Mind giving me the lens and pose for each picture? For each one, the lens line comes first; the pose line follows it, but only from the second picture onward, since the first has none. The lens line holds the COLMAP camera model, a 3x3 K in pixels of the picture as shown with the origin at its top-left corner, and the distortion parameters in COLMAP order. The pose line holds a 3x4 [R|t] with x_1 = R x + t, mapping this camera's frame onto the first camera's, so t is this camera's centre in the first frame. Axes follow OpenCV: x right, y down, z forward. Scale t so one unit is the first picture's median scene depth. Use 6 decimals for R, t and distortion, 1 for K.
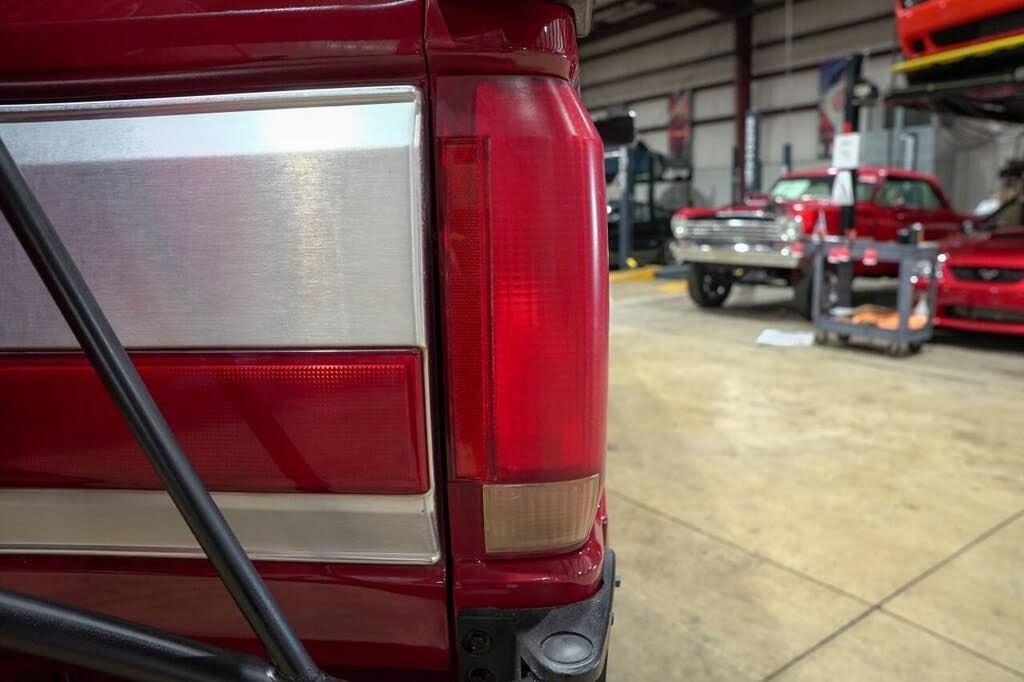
lens RADIAL K [[701.7, 0, 514.3], [0, 701.7, 339.0], [0, 0, 1]] dist [-0.146724, 0.114753]
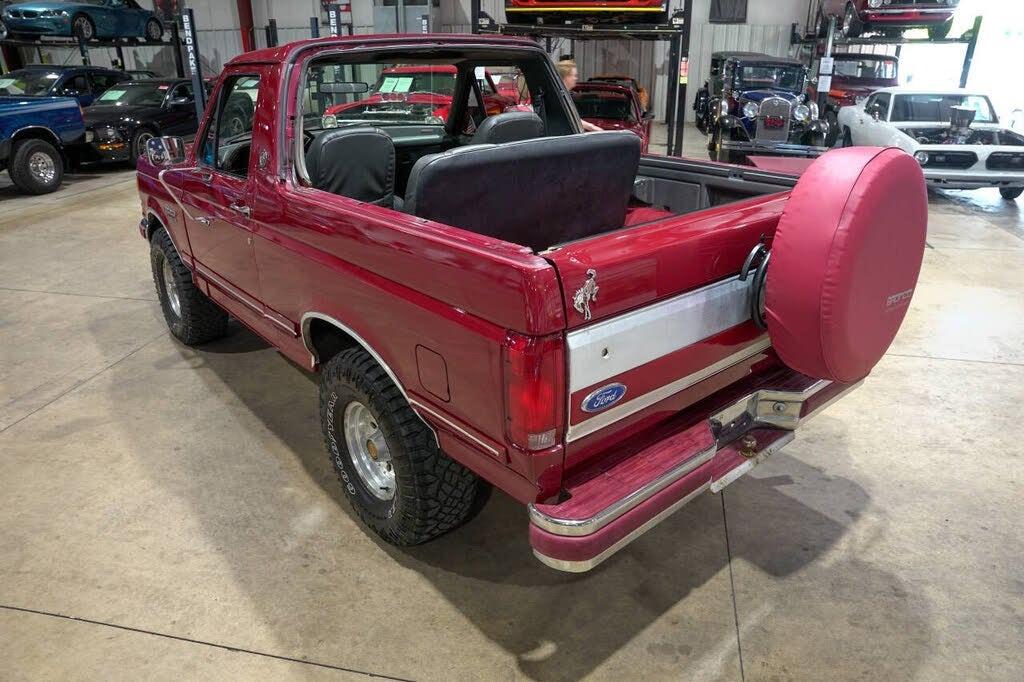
lens RADIAL K [[707.1, 0, 513.2], [0, 707.1, 331.9], [0, 0, 1]] dist [-0.138963, 0.110657]
pose [[0.715352, -0.247824, 0.653341, -1.206337], [0.106782, 0.962784, 0.248284, -0.248471], [-0.690557, -0.107845, 0.715192, -0.252300]]
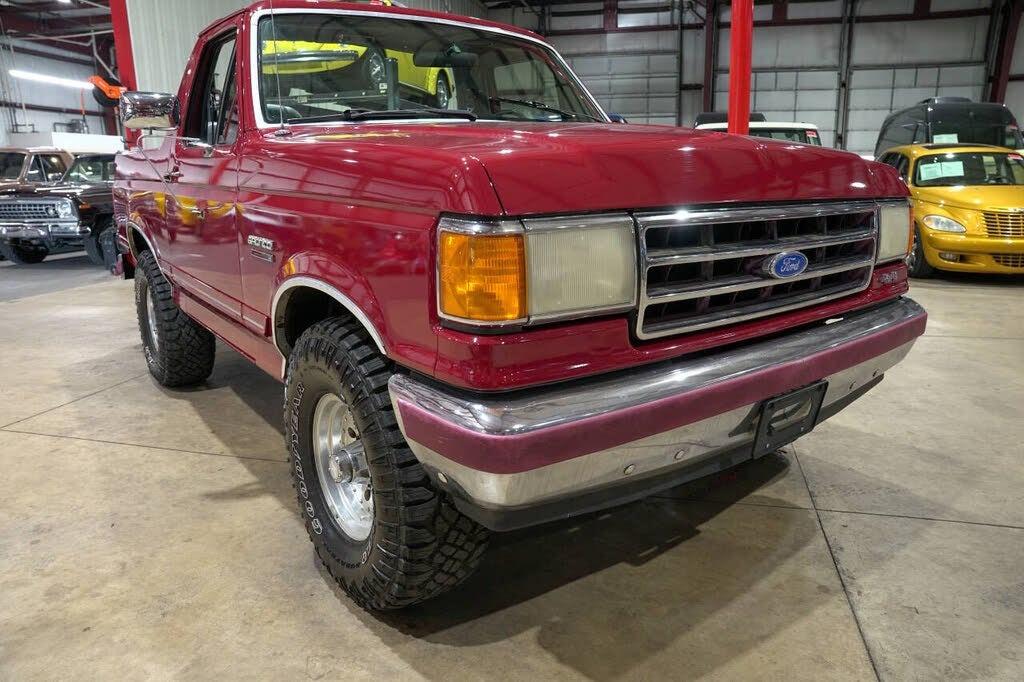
lens RADIAL K [[705.3, 0, 515.2], [0, 705.3, 340.6], [0, 0, 1]] dist [-0.145909, 0.117019]
pose [[-0.746262, 0.182528, -0.640138, 0.458124], [-0.087930, 0.926212, 0.366606, -0.435998], [0.659819, 0.329871, -0.675147, 2.259009]]
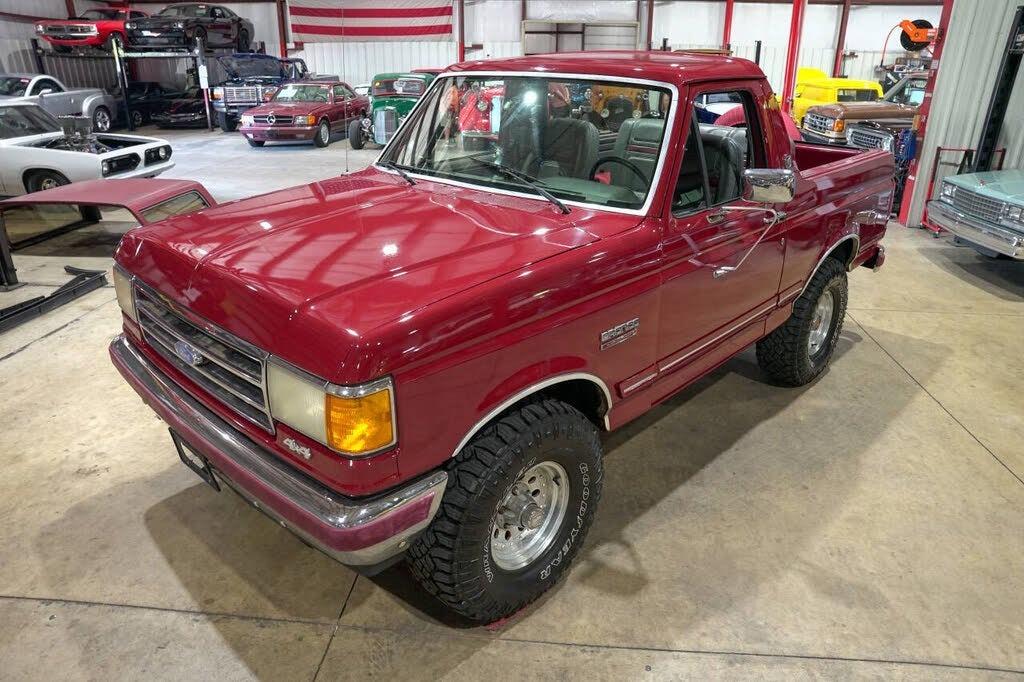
lens RADIAL K [[702.9, 0, 513.7], [0, 702.9, 340.4], [0, 0, 1]] dist [-0.145587, 0.113728]
pose [[-0.771634, -0.227453, 0.594009, -1.124725], [0.116559, 0.867500, 0.483589, -0.687483], [-0.625296, 0.442391, -0.642880, 2.251960]]
